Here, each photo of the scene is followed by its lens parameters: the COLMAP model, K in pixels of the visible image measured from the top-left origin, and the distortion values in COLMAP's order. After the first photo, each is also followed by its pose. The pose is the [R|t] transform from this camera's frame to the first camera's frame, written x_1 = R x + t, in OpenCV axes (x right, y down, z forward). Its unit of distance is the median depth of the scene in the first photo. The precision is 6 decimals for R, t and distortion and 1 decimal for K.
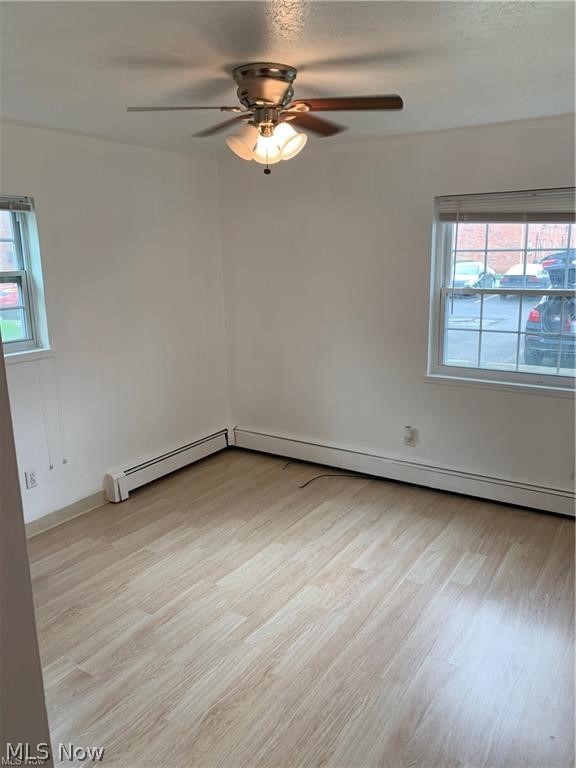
lens RADIAL K [[584.3, 0, 285.2], [0, 584.3, 384.9], [0, 0, 1]] dist [0.036413, -0.043850]
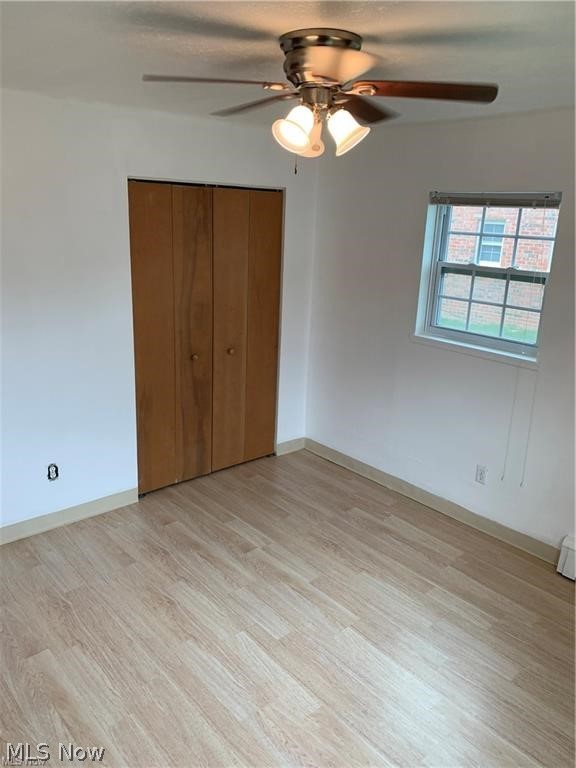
lens RADIAL K [[584.3, 0, 287.5], [0, 584.3, 386.7], [0, 0, 1]] dist [0.036413, -0.043850]
pose [[-0.270788, 0.280878, -0.920750, 0.726106], [-0.240561, 0.906394, 0.347246, -0.329525], [0.932097, 0.315527, -0.177872, 1.092003]]
